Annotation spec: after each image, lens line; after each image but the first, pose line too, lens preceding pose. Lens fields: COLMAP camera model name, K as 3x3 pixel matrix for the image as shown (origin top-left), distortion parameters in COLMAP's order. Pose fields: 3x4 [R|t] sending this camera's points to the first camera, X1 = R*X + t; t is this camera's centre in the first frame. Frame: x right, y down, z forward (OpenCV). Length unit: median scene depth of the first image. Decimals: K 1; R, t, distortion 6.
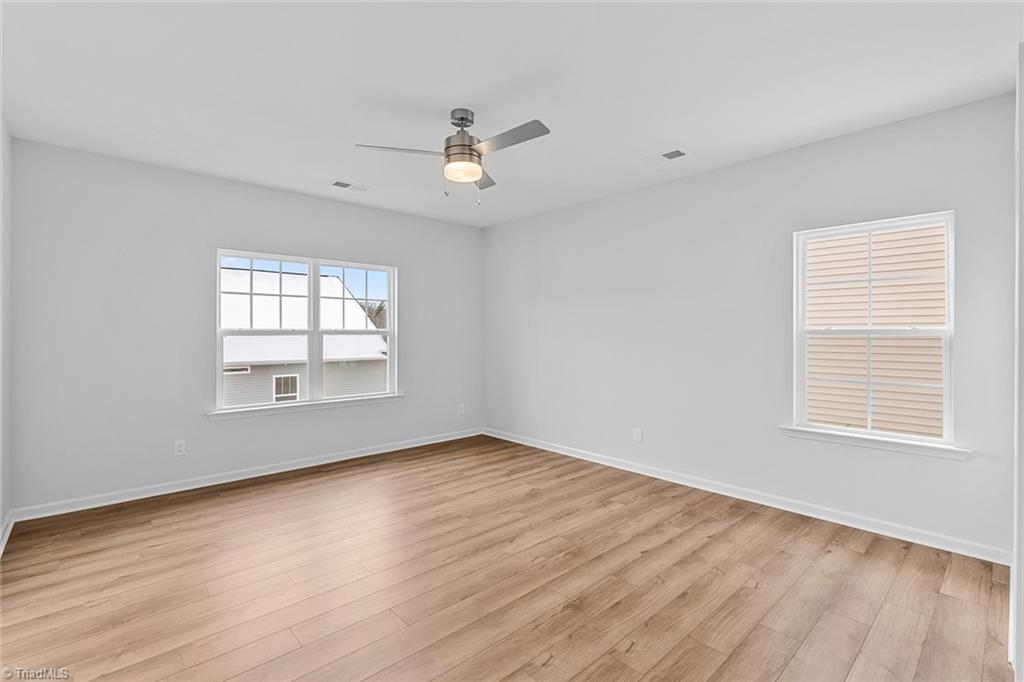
lens RADIAL K [[464.5, 0, 509.1], [0, 464.5, 333.9], [0, 0, 1]] dist [-0.001910, 0.000020]
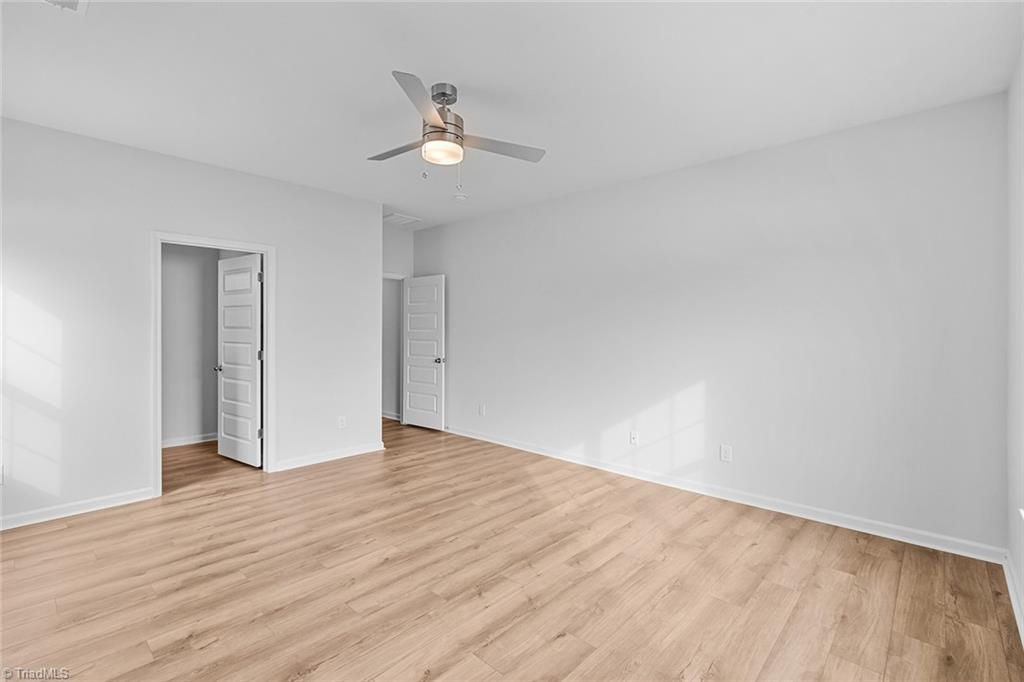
lens RADIAL K [[464.5, 0, 509.1], [0, 464.5, 333.9], [0, 0, 1]] dist [-0.001910, 0.000020]
pose [[-0.996874, -0.003045, -0.078955, -0.159916], [-0.003513, 0.999977, 0.005800, 0.002040], [0.078936, 0.006059, -0.996861, 1.919983]]
